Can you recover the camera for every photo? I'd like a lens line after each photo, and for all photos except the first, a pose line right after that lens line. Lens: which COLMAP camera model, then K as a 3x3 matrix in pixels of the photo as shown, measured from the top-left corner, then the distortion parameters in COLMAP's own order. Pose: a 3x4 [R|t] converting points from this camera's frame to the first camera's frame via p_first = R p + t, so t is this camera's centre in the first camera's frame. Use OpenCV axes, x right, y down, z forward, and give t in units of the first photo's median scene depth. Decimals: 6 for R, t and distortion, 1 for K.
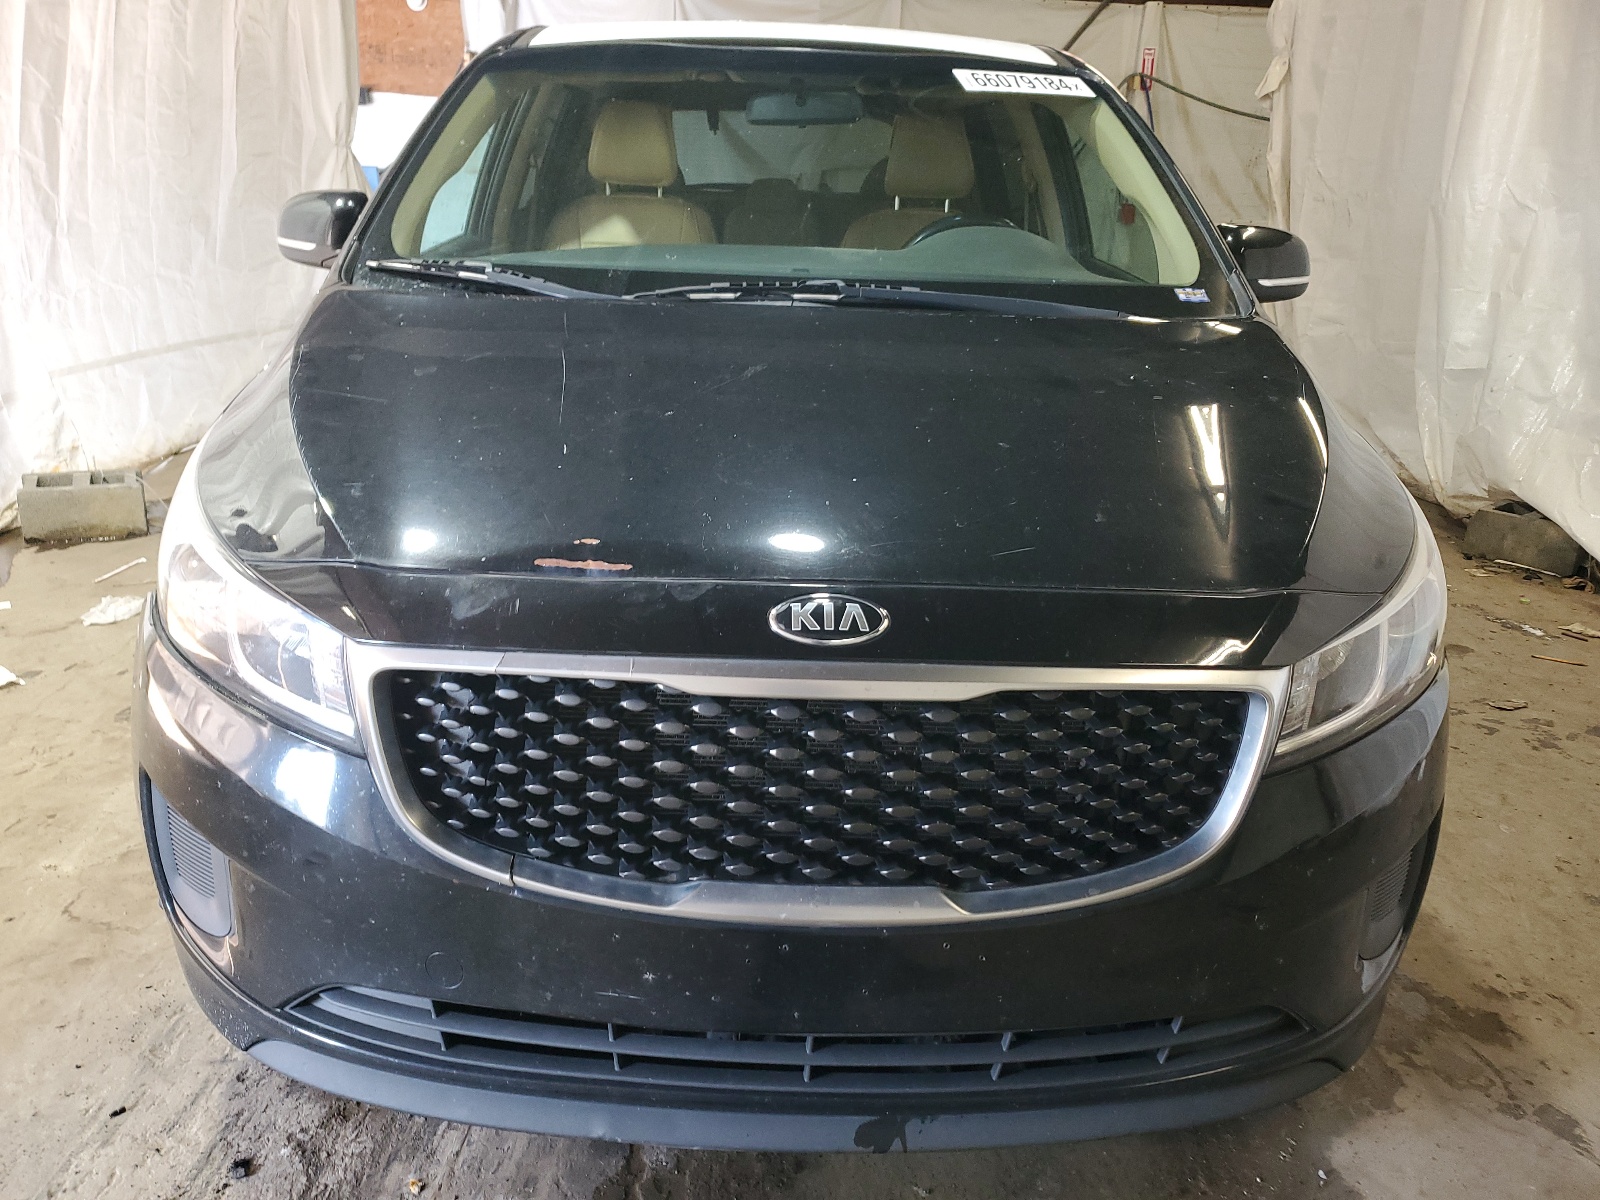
lens RADIAL K [[1225.1, 0, 800.0], [0, 1225.1, 600.0], [0, 0, 1]] dist [0.002197, 0.000813]
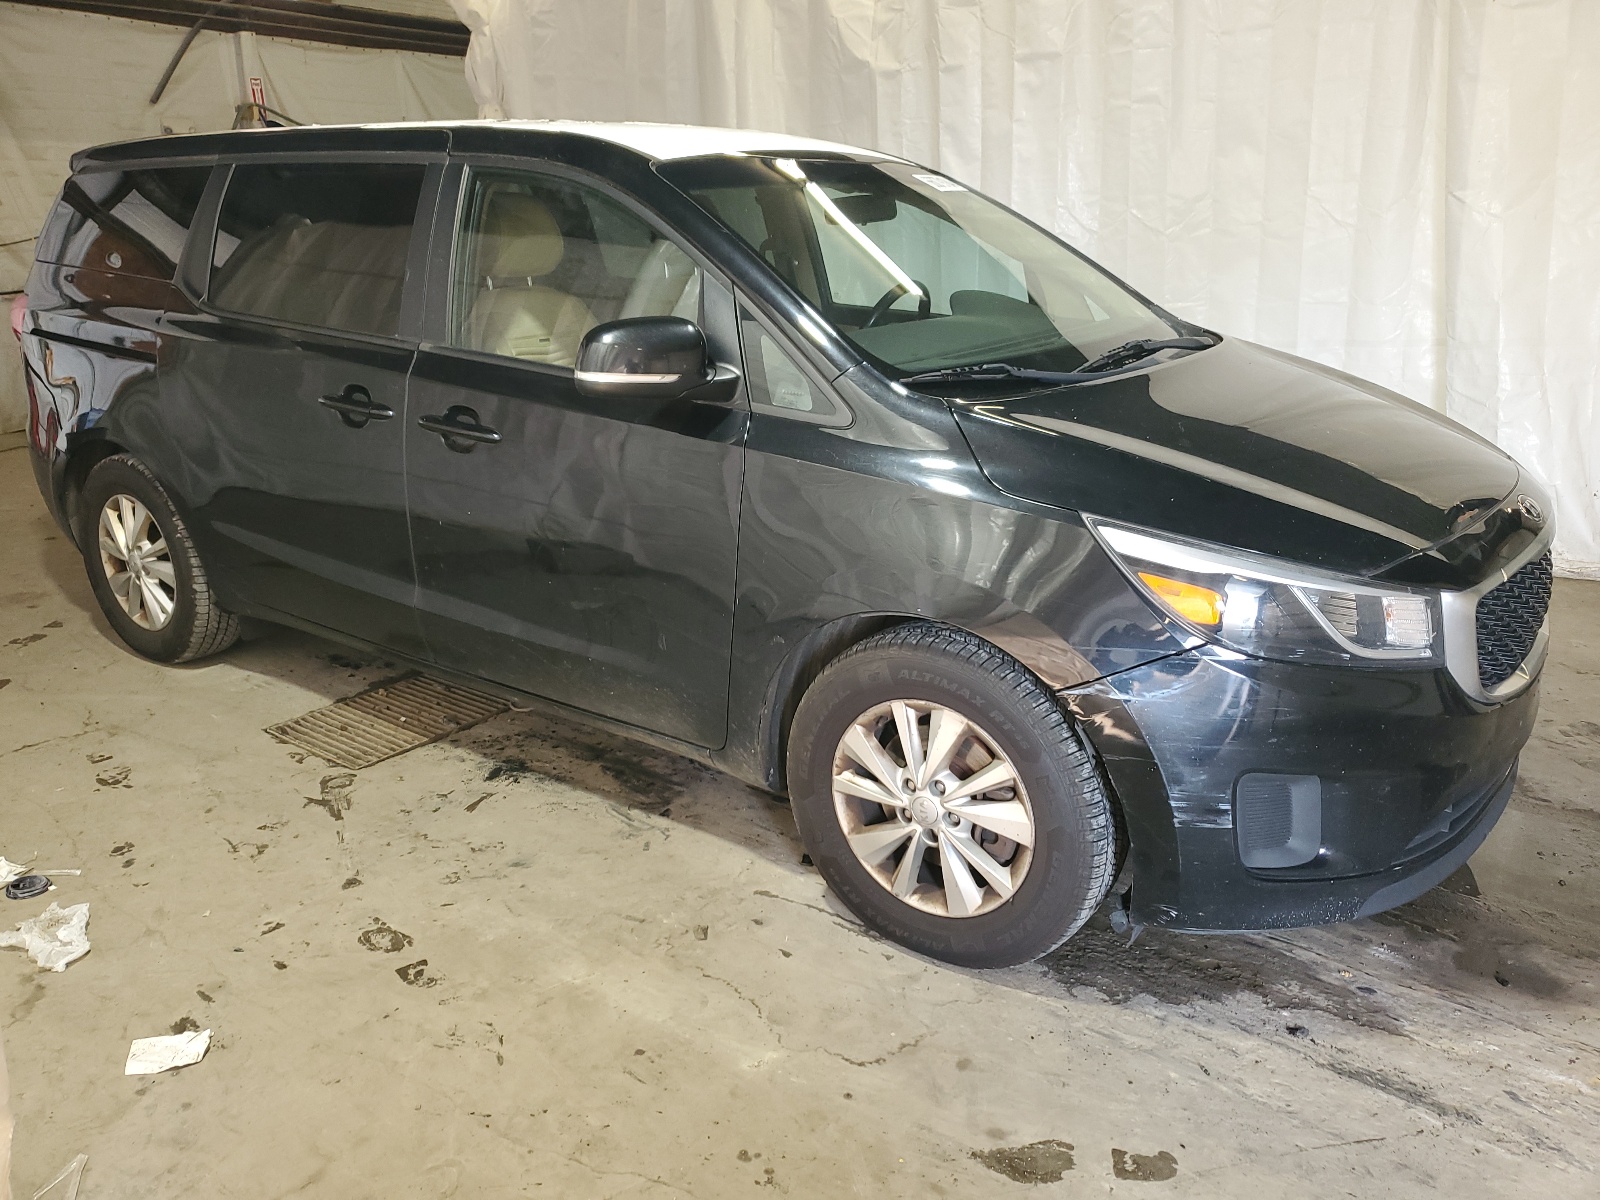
lens RADIAL K [[1225.1, 0, 800.0], [0, 1225.1, 600.0], [0, 0, 1]] dist [0.002197, 0.000813]
pose [[0.600415, -0.274495, 0.751102, -1.610033], [0.273682, 0.953059, 0.129526, -0.307525], [-0.751399, 0.127794, 0.647355, 0.453844]]
